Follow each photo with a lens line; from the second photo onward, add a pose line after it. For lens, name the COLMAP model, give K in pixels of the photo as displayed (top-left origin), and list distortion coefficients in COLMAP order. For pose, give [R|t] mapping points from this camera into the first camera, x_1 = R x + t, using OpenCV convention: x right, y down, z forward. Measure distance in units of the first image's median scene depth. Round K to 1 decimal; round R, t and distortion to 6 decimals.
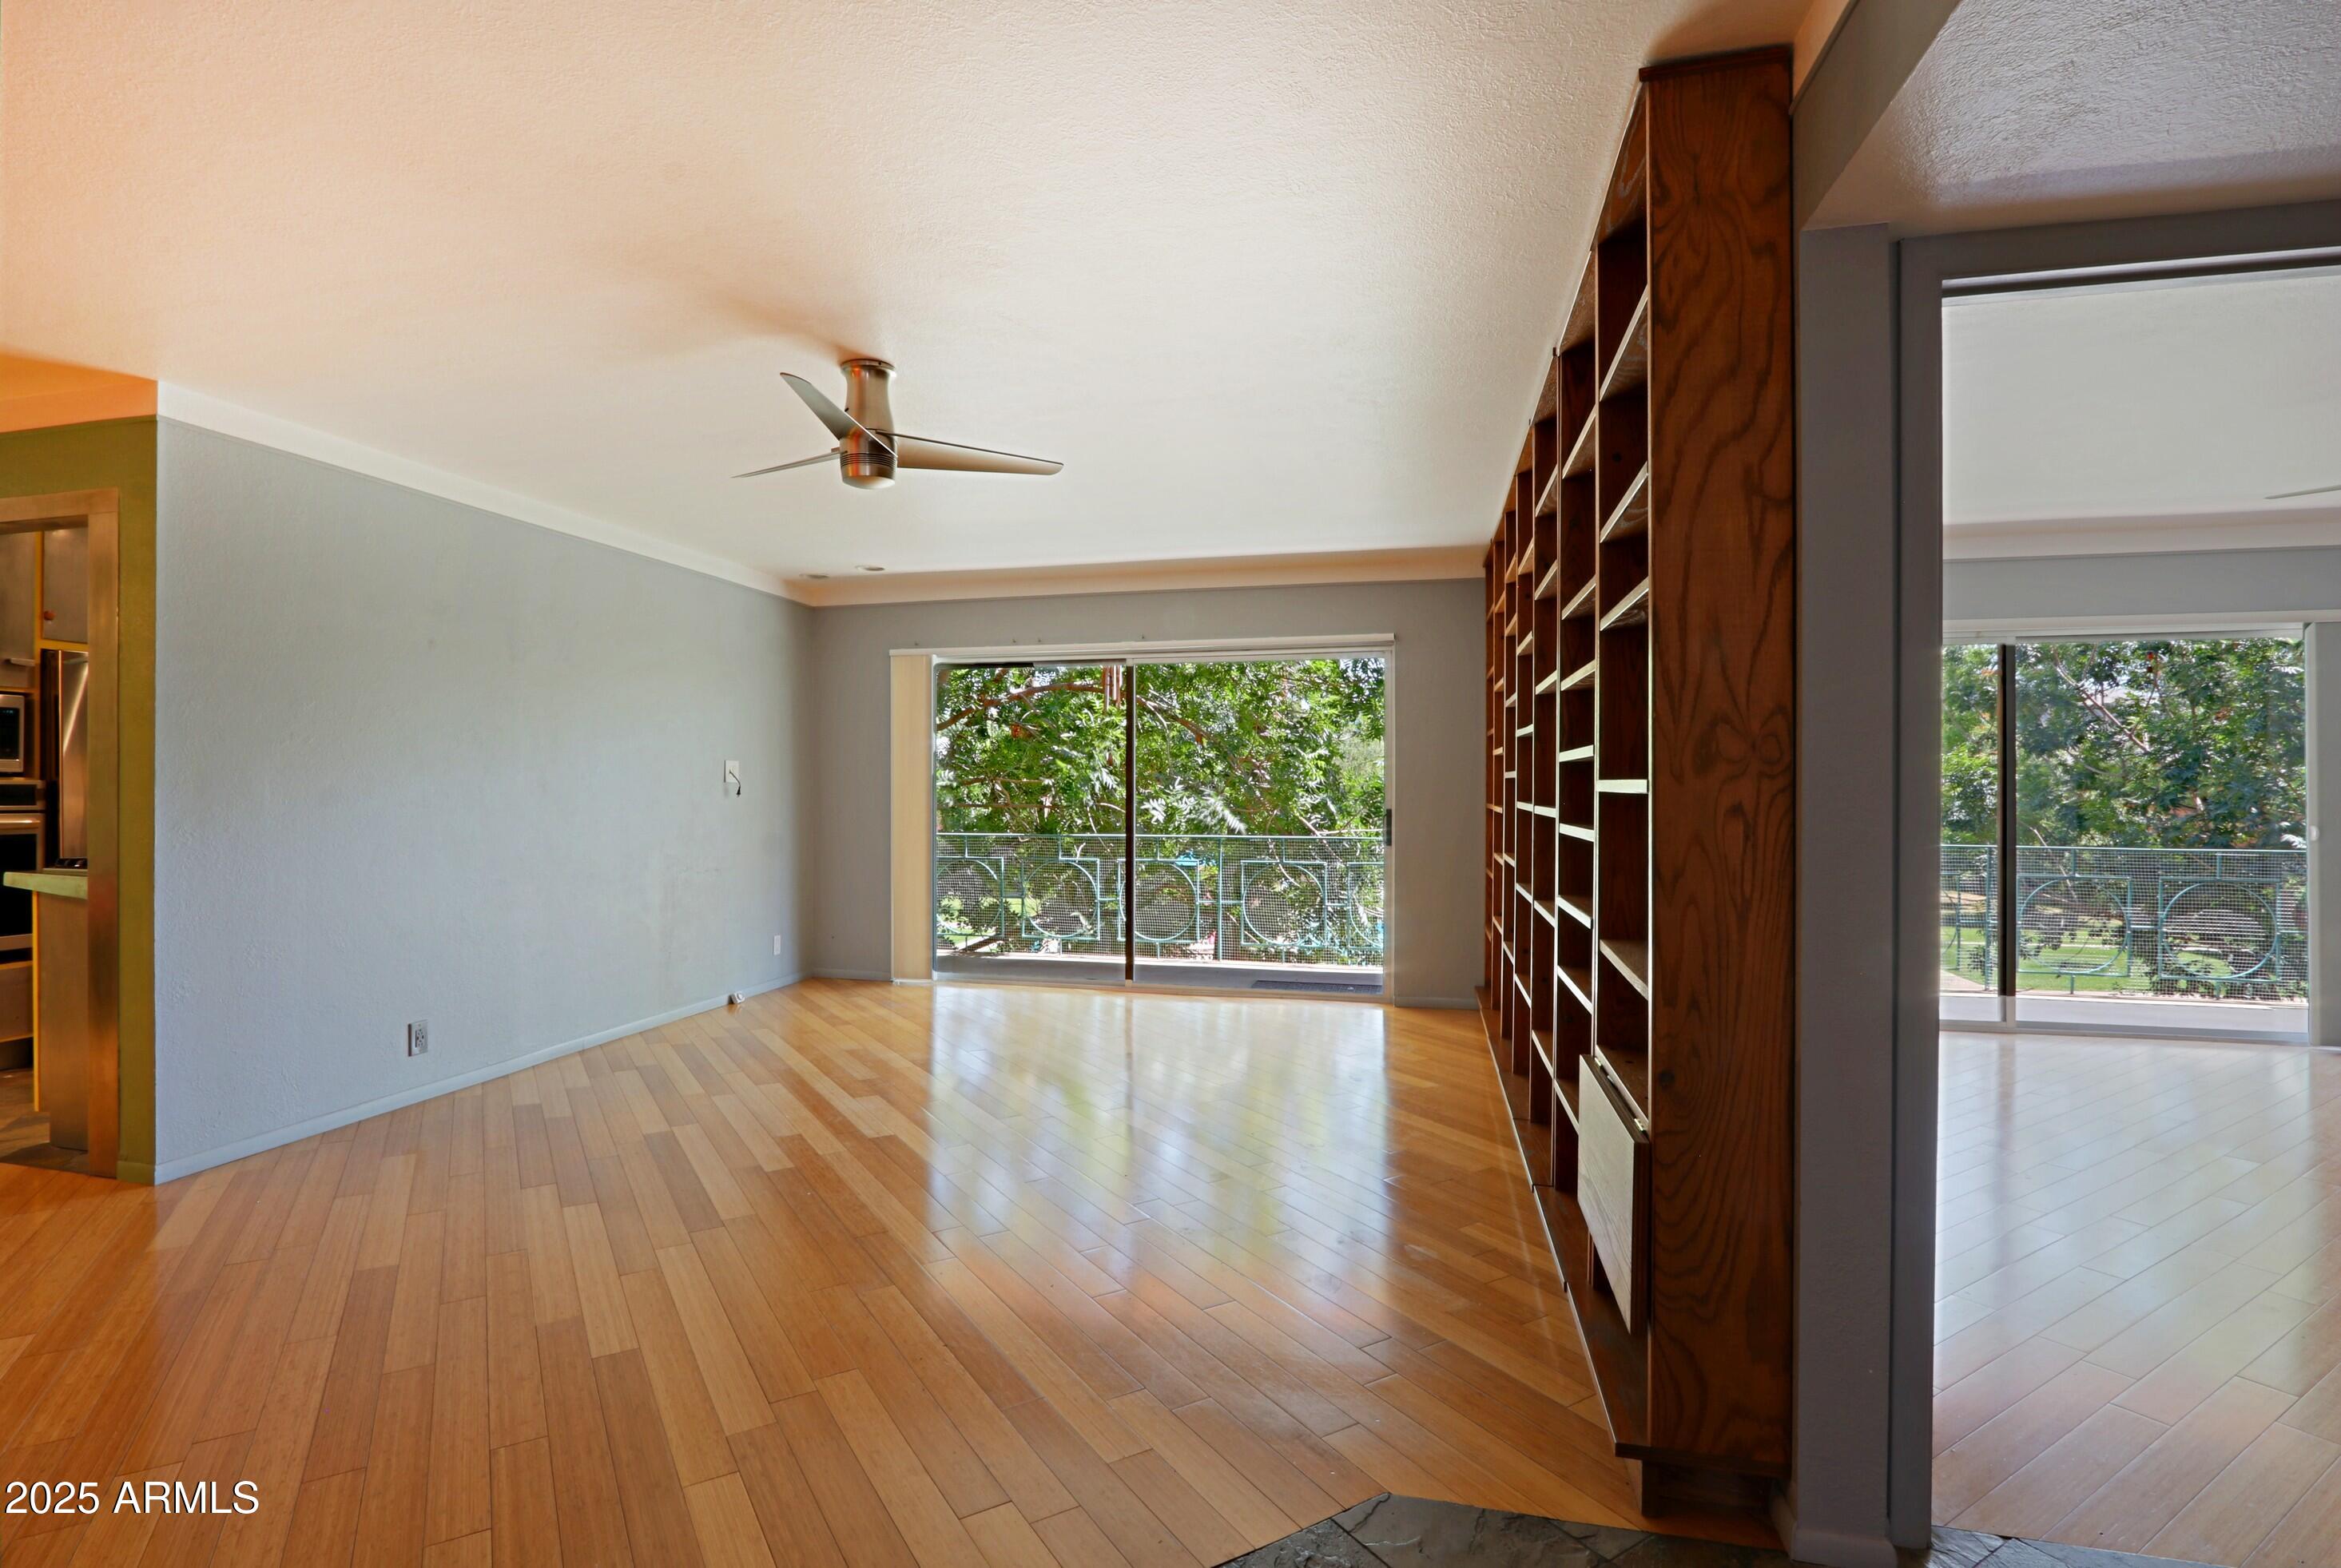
lens RADIAL K [[1084.7, 0, 1159.5], [0, 1084.7, 793.4], [0, 0, 1]] dist [-0.019503, 0.002056]
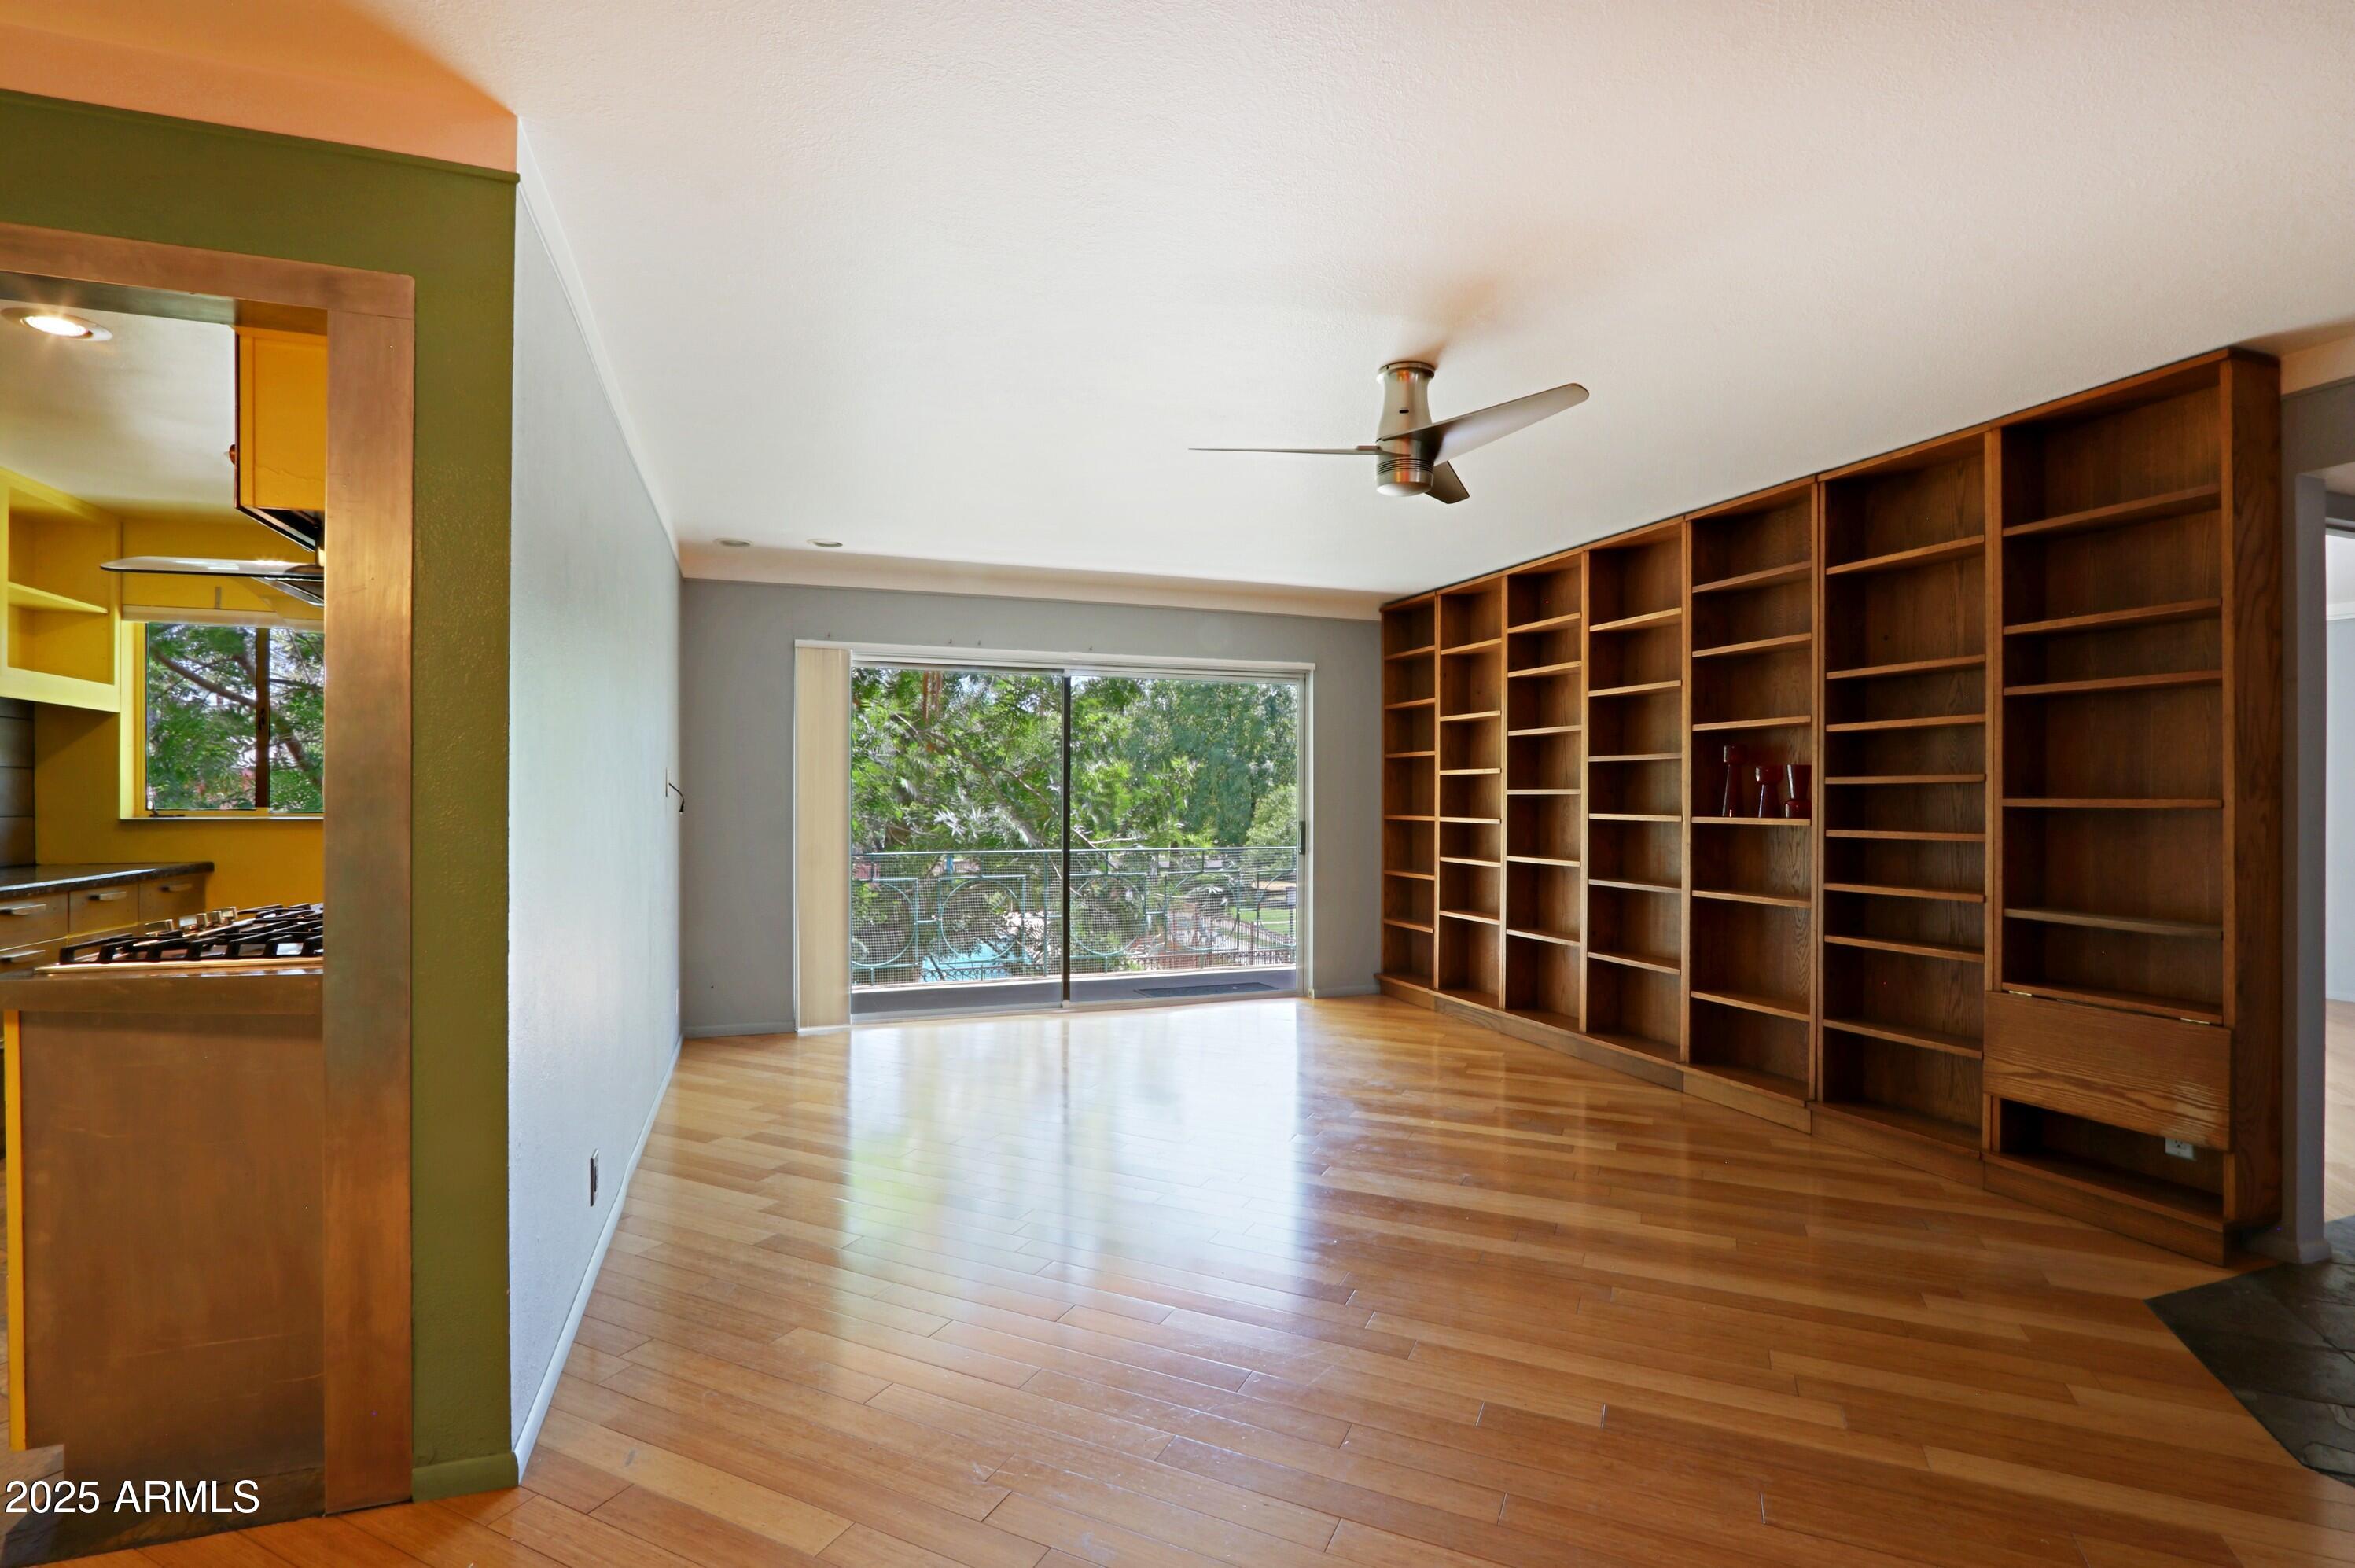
lens RADIAL K [[1038.6, 0, 1177.1], [0, 1038.6, 796.8], [0, 0, 1]] dist [-0.020266, -0.000293]
pose [[0.836151, -0.004824, 0.548478, -0.454043], [0.007113, 0.999973, -0.002049, -0.006603], [-0.548453, 0.005615, 0.836163, 0.165271]]
